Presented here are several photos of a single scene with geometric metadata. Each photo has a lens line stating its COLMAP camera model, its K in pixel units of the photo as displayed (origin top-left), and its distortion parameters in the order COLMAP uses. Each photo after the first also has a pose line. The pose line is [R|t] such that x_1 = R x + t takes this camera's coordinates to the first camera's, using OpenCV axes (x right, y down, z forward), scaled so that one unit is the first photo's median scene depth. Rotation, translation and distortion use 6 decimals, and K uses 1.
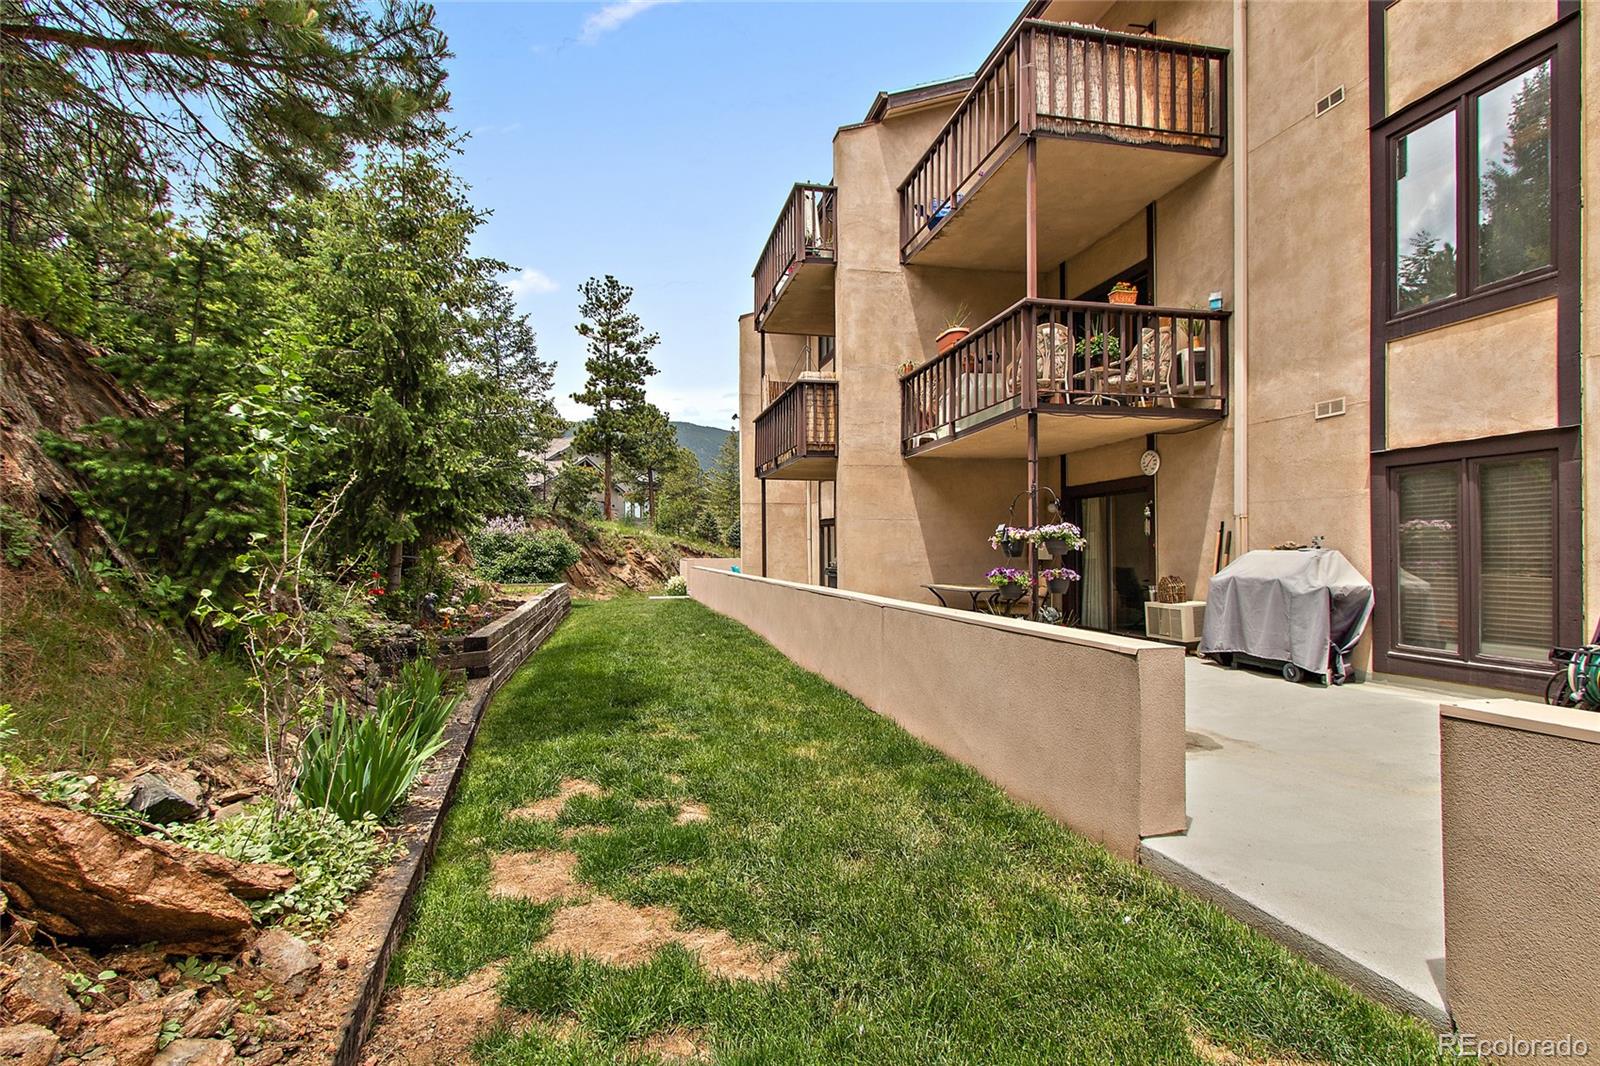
lens RADIAL K [[757.6, 0, 773.6], [0, 757.6, 549.5], [0, 0, 1]] dist [-0.001531, -0.000856]
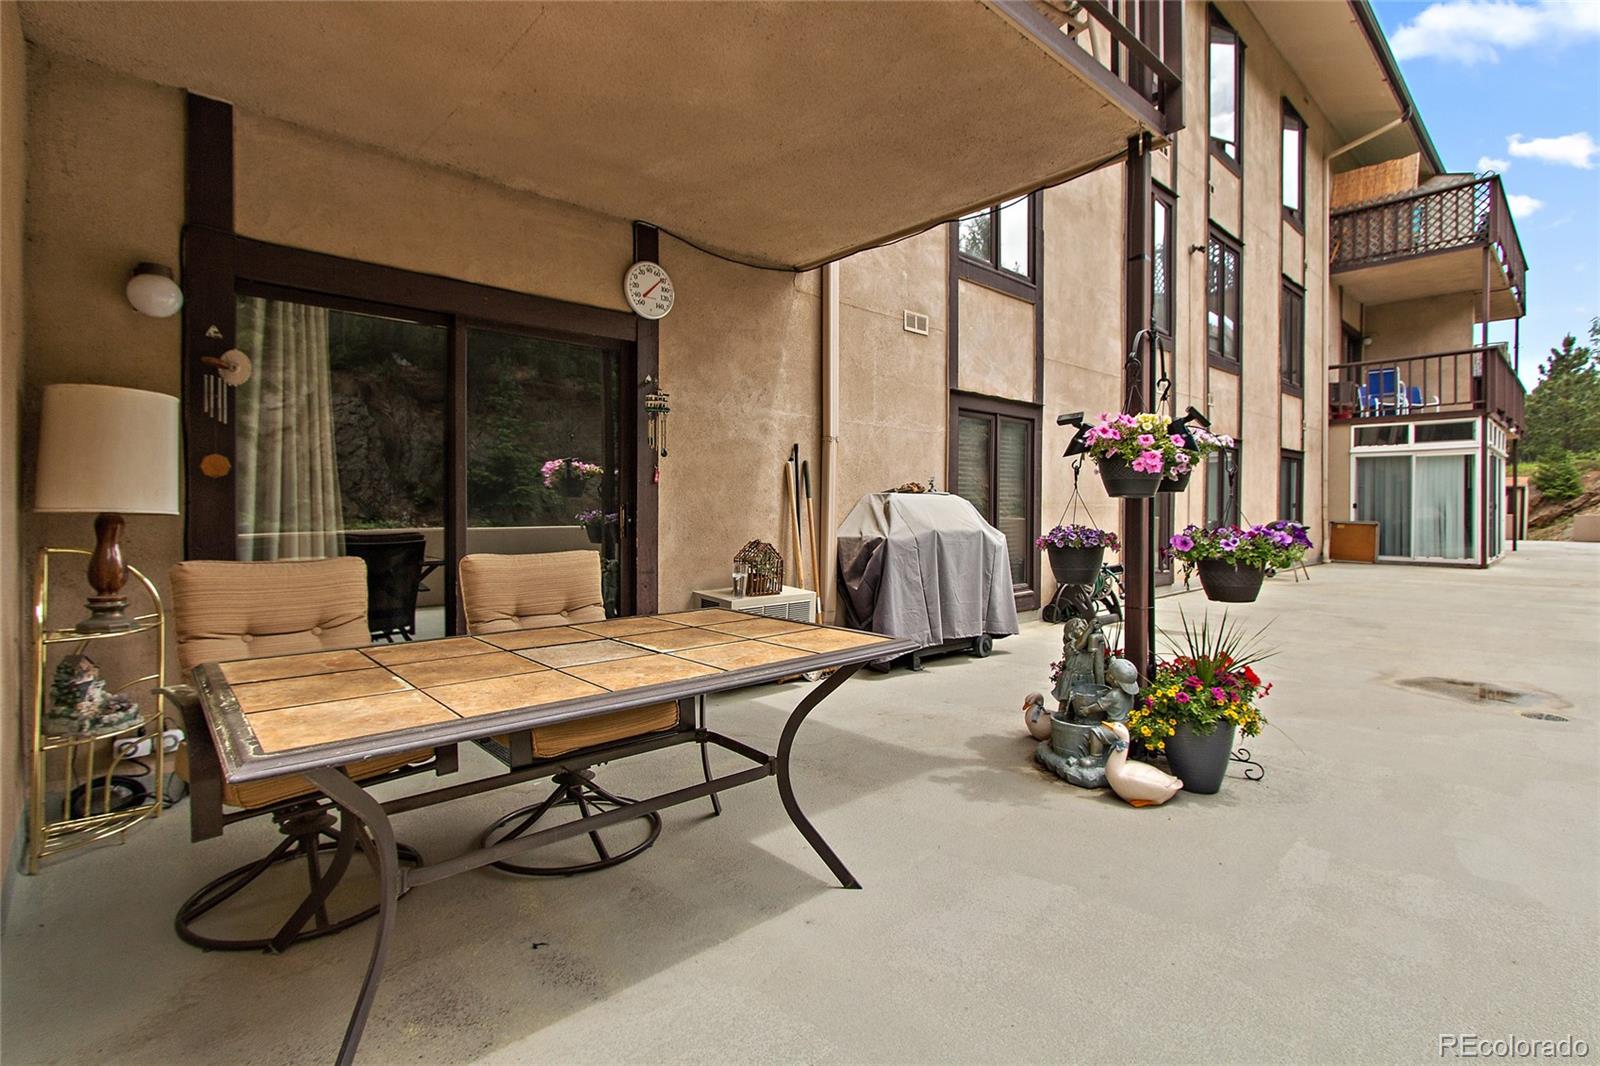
lens RADIAL K [[742.5, 0, 784.7], [0, 742.5, 516.9], [0, 0, 1]] dist [0.005443, -0.000549]
pose [[-0.509635, -0.009248, 0.860341, 0.107670], [-0.002345, 0.999953, 0.009360, 0.018227], [-0.860388, 0.002753, -0.509633, 1.532081]]
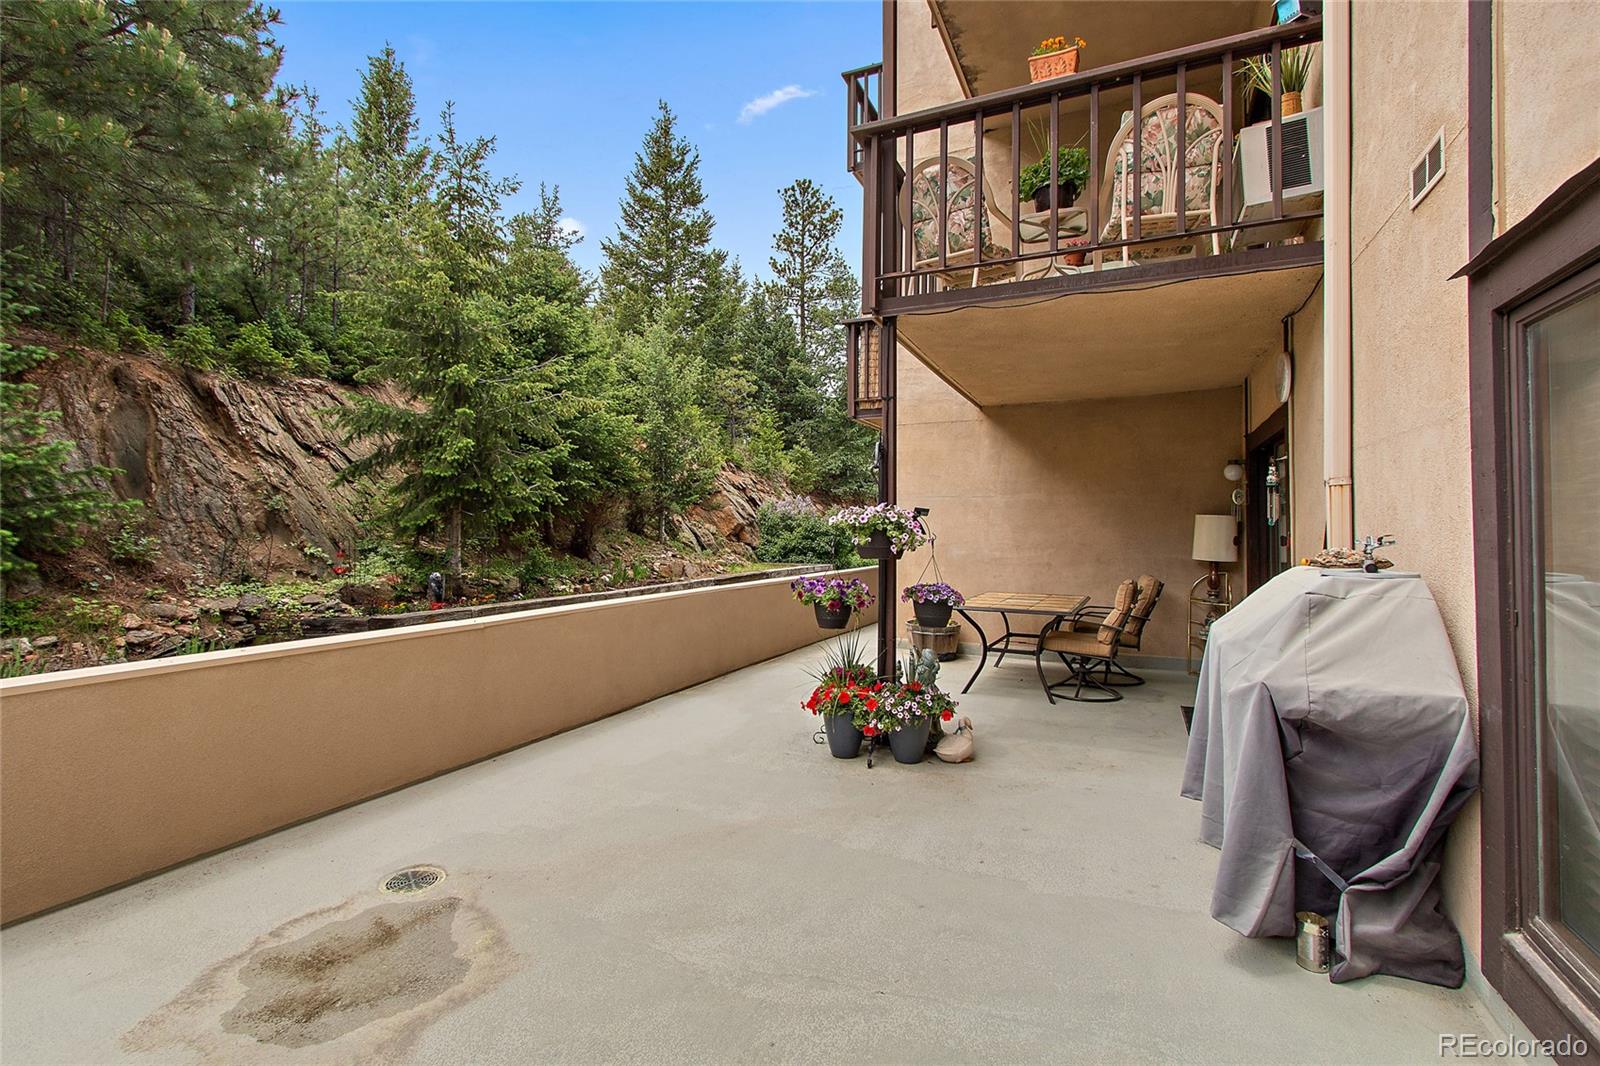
lens RADIAL K [[742.5, 0, 784.7], [0, 742.5, 516.9], [0, 0, 1]] dist [0.005443, -0.000549]
pose [[0.801861, 0.001131, -0.597509, 0.700851], [-0.008233, 0.999924, -0.009156, -0.021009], [0.597454, 0.012261, 0.801810, 0.546892]]
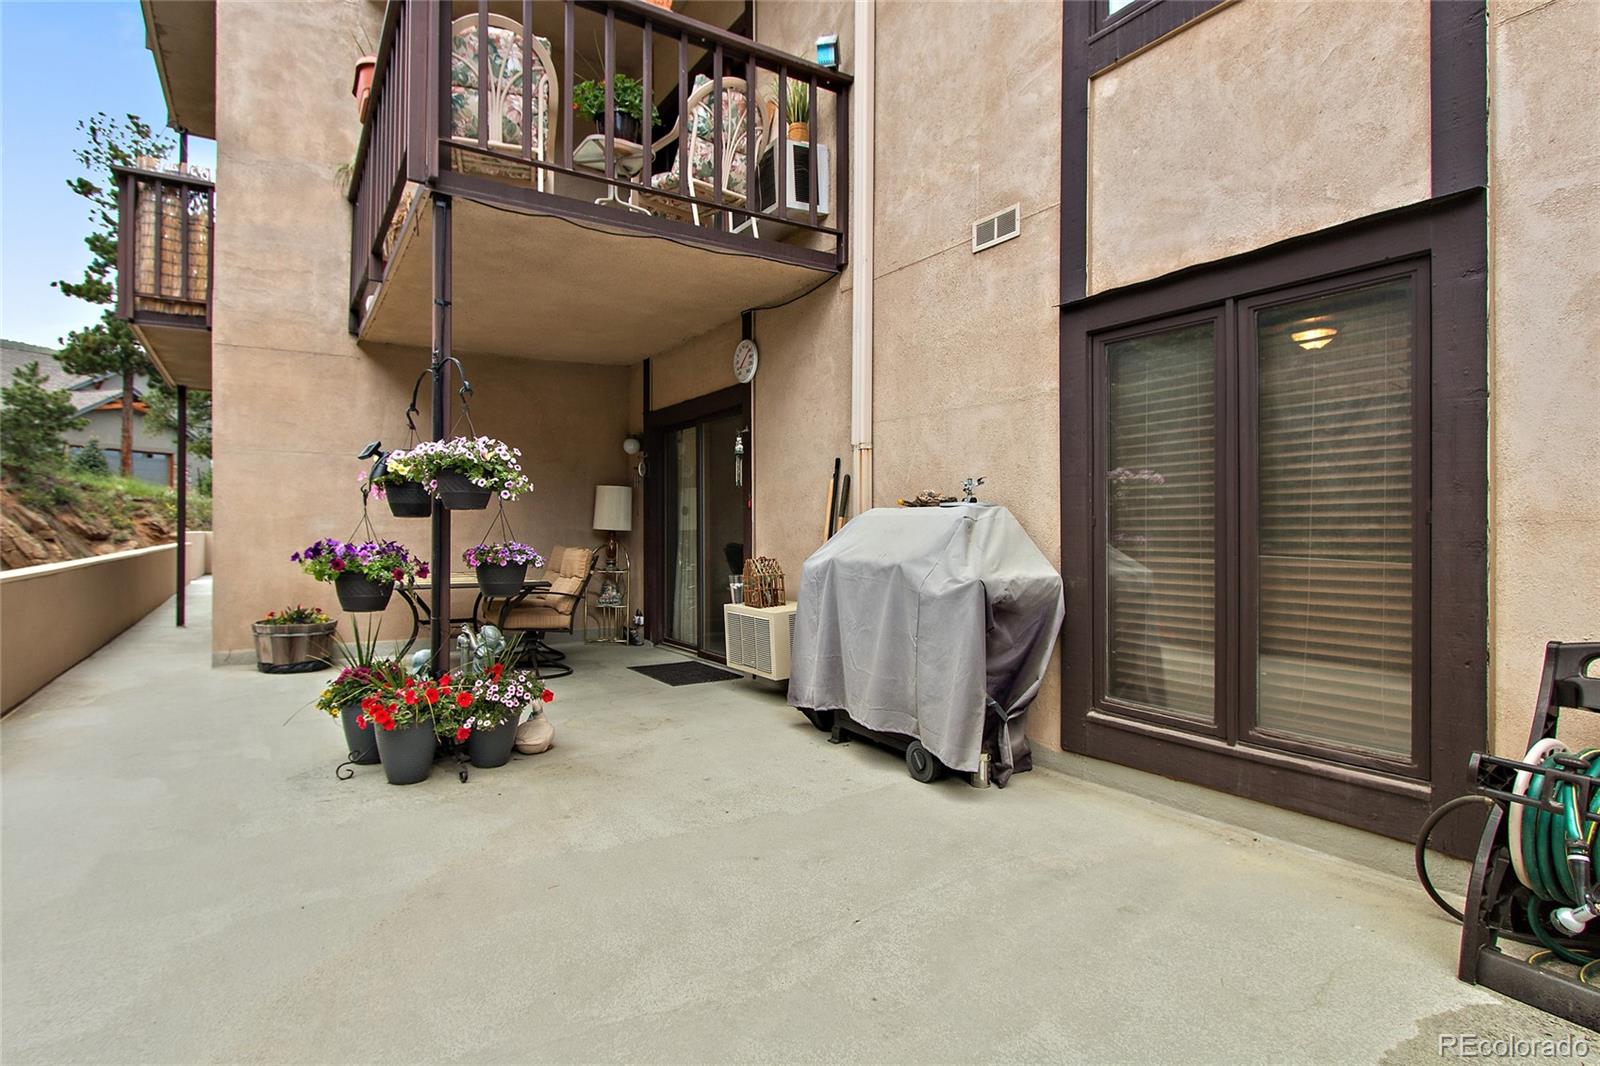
lens RADIAL K [[831.7, 0, 794.7], [0, 831.7, 524.9], [0, 0, 1]] dist [0.000961, -0.000035]
pose [[0.935257, 0.009430, 0.353843, 0.409772], [-0.008448, 0.999955, -0.004320, 0.016937], [-0.353868, 0.001051, 0.935295, 0.520479]]
